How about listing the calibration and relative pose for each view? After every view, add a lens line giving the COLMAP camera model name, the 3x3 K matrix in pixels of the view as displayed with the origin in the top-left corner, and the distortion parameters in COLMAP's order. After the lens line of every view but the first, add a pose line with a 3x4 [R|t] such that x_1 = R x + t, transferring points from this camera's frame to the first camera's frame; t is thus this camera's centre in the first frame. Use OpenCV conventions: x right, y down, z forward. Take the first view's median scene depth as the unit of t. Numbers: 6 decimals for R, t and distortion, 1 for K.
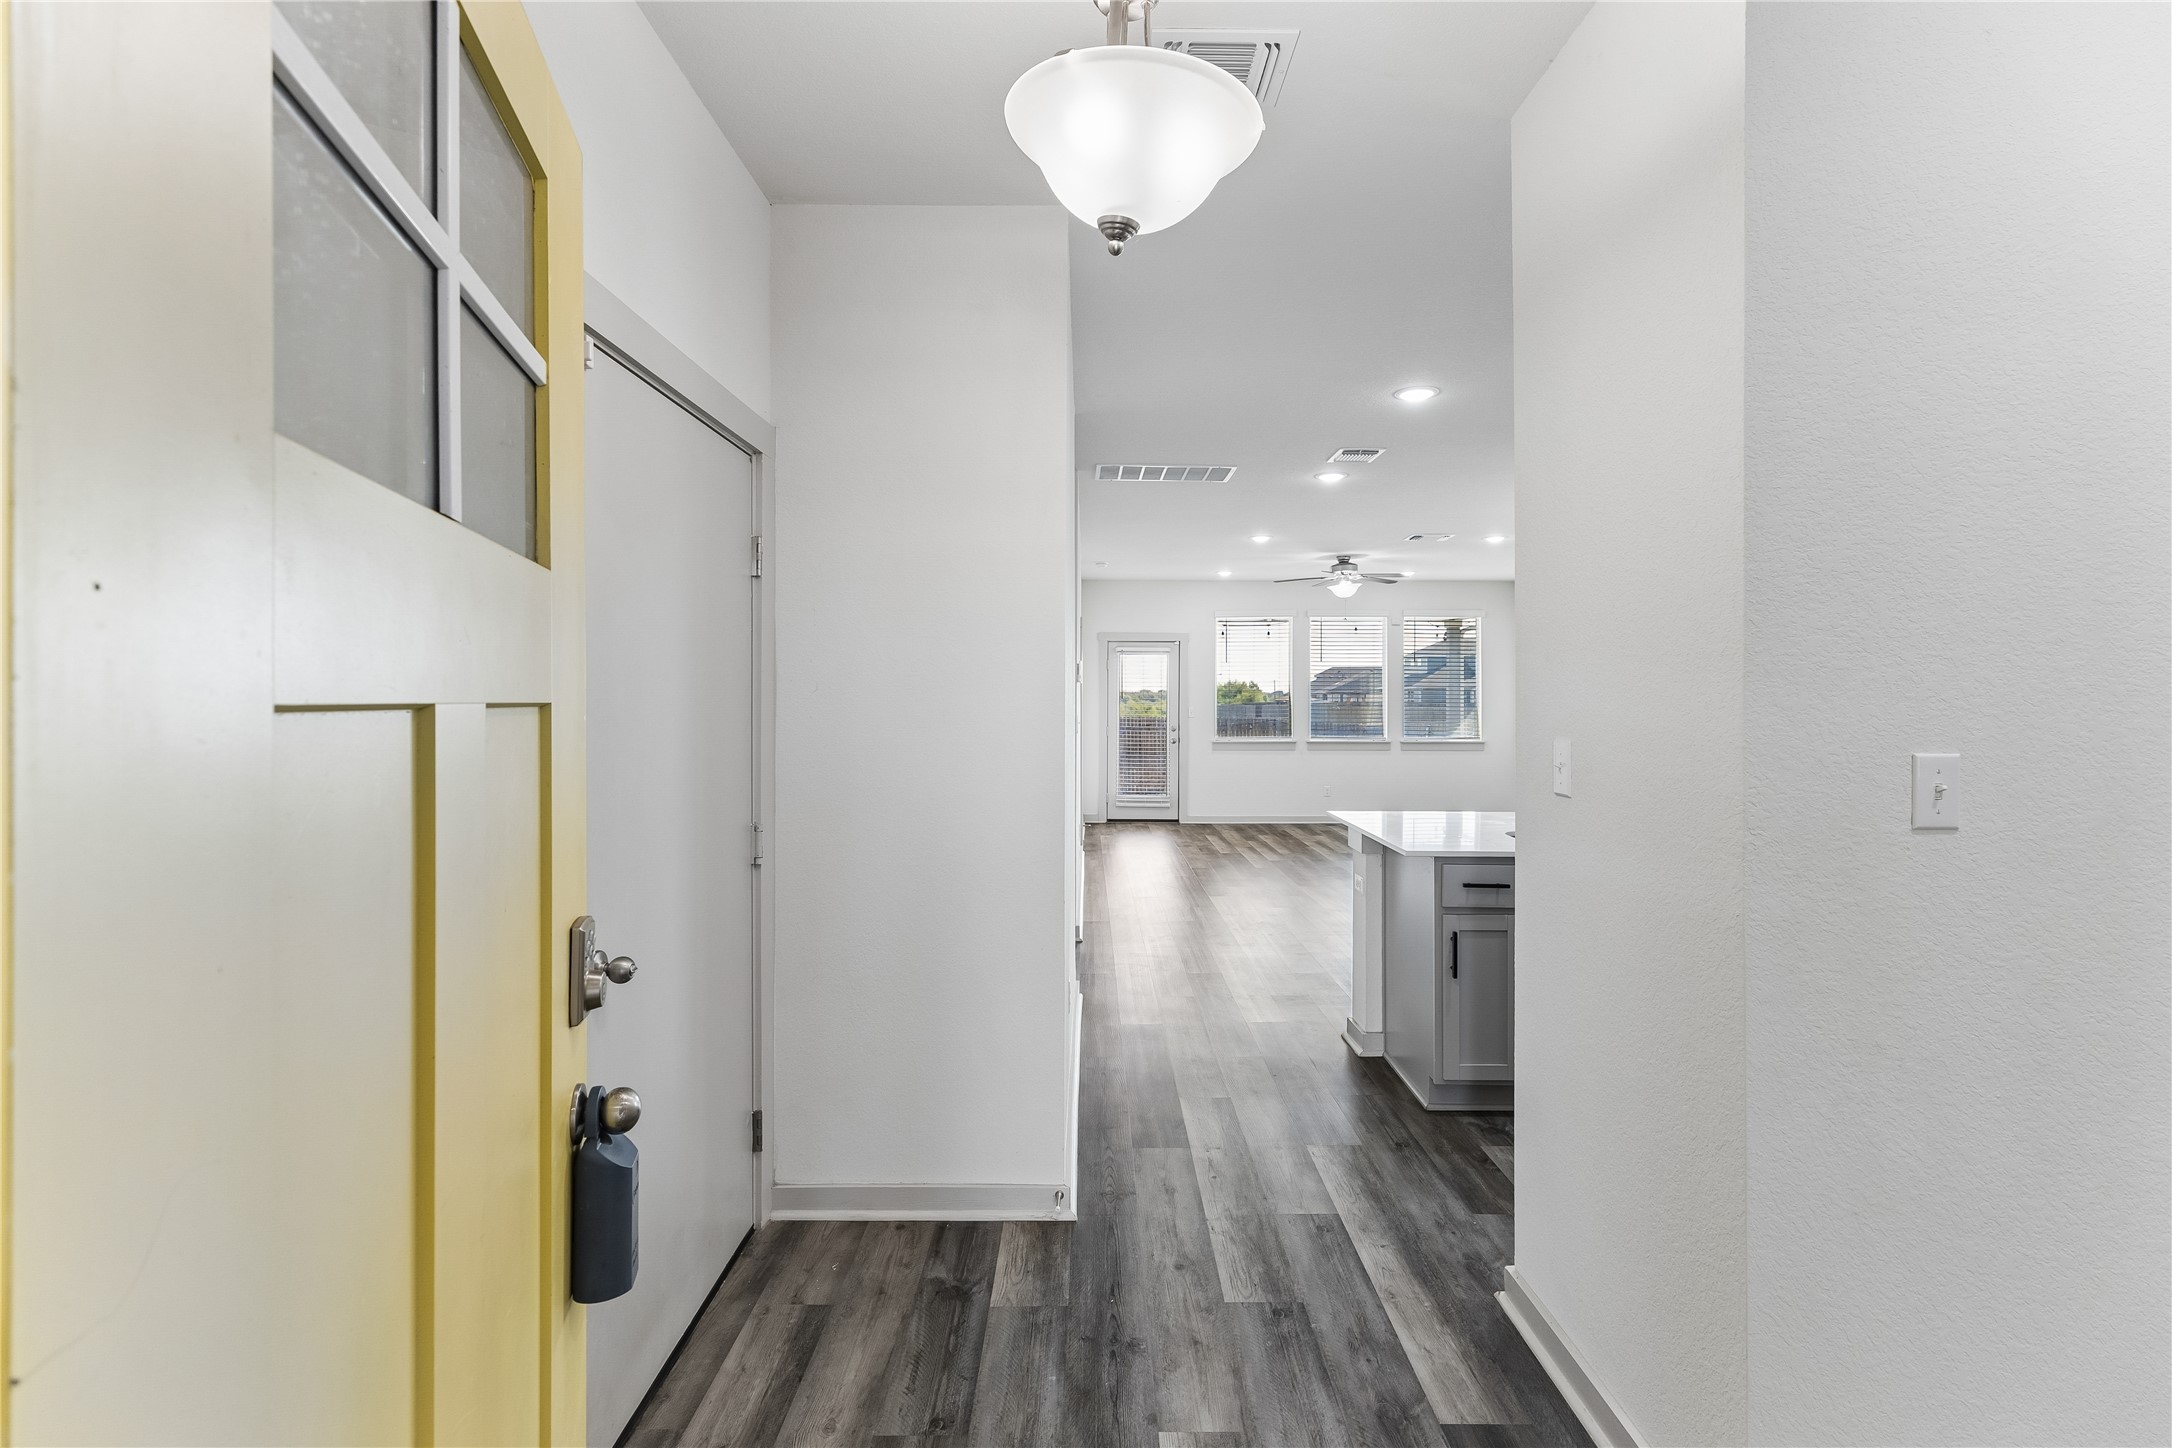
lens RADIAL K [[1014.0, 0, 1081.9], [0, 1014.0, 699.0], [0, 0, 1]] dist [0.001299, -0.000258]
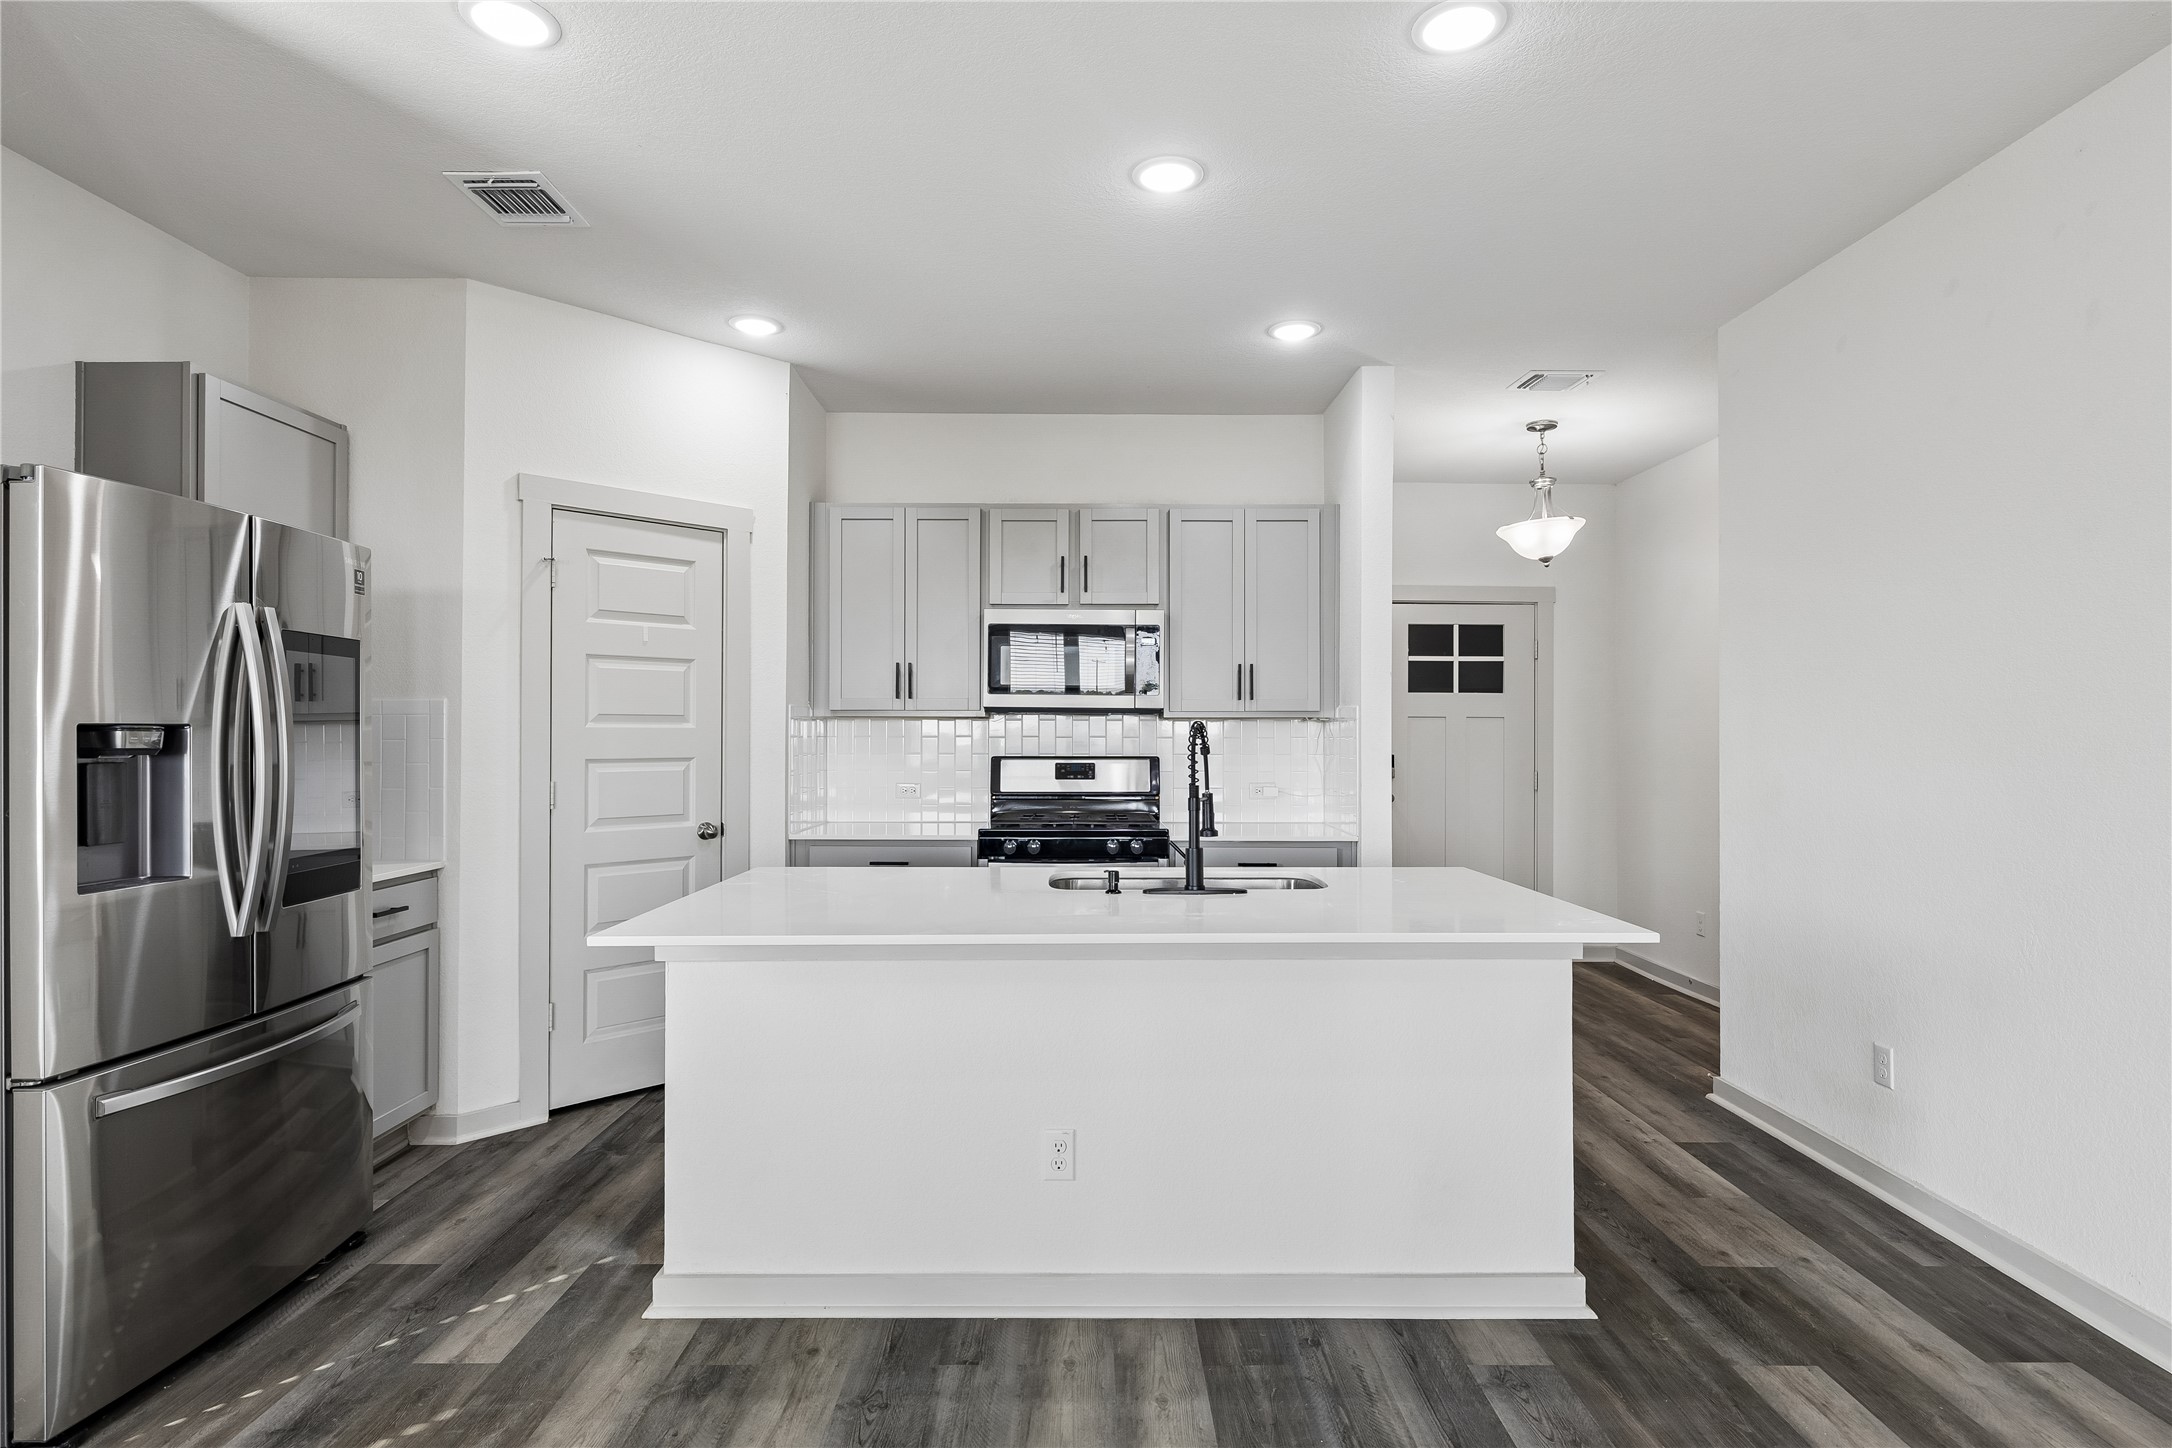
lens RADIAL K [[1106.0, 0, 1086.0], [0, 1106.0, 724.0], [0, 0, 1]] dist [0.000384, -0.000197]
pose [[-0.999967, -0.003423, -0.007359, 0.674565], [-0.003361, 0.999959, -0.008435, 0.031688], [0.007388, -0.008410, -0.999937, 2.013022]]
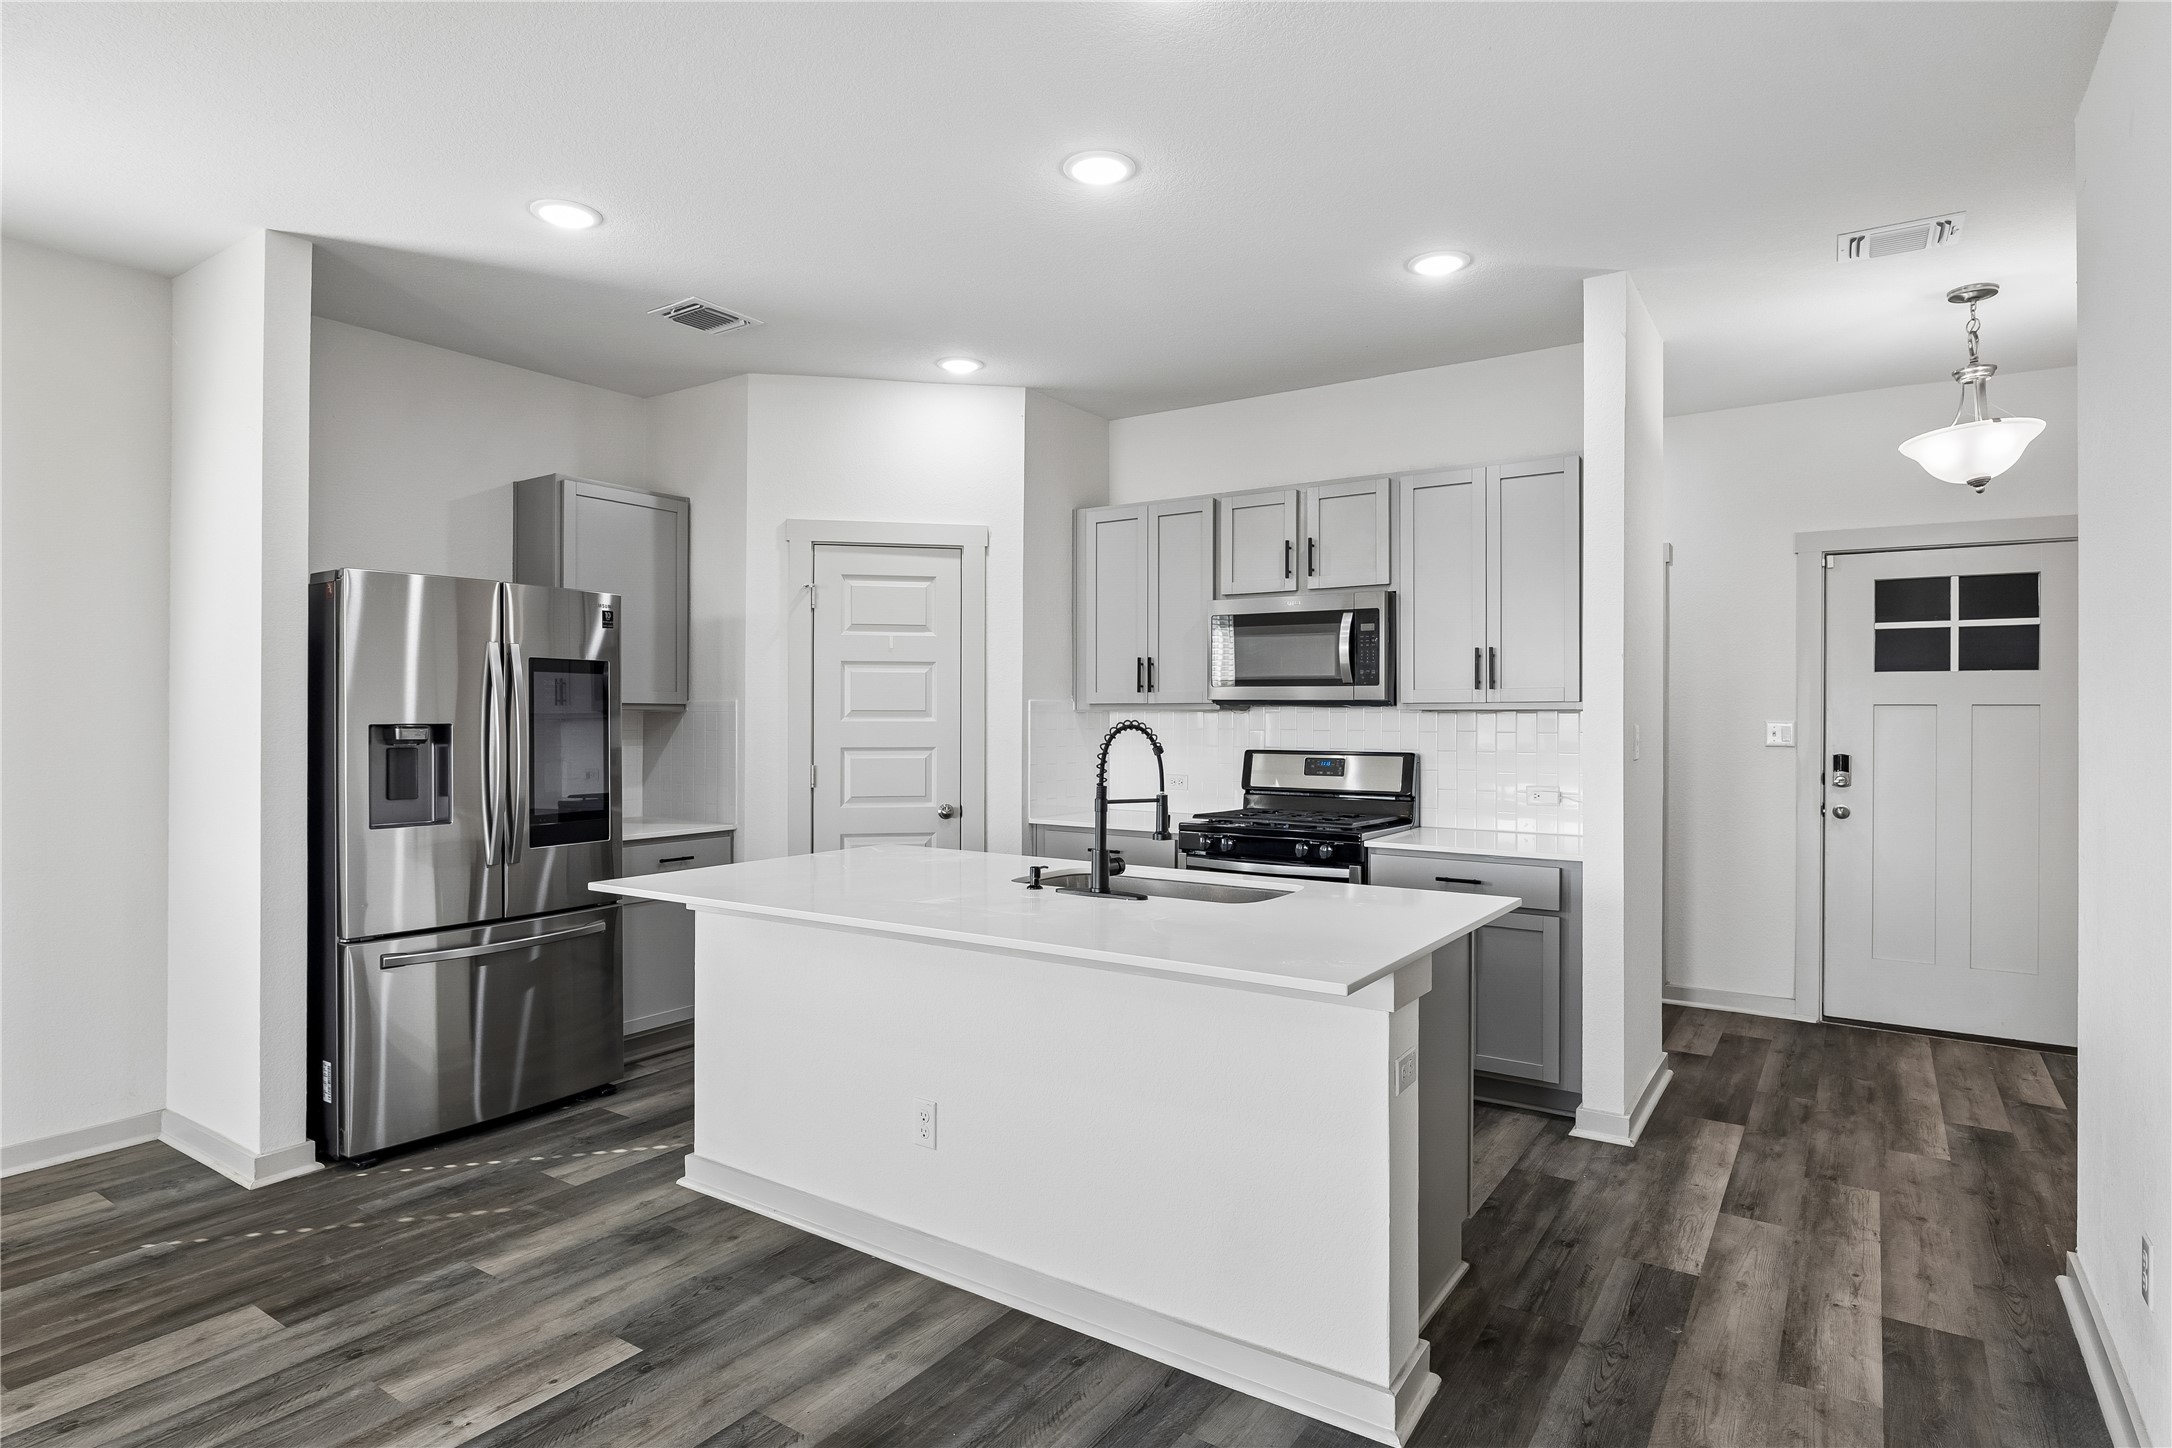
lens RADIAL K [[1151.7, 0, 1085.6], [0, 1151.7, 712.5], [0, 0, 1]] dist [-0.009287, 0.001236]
pose [[-0.830541, -0.002091, 0.556954, 0.119106], [-0.003484, 0.999993, -0.001440, 0.016935], [-0.556947, -0.003136, -0.830542, 1.896146]]
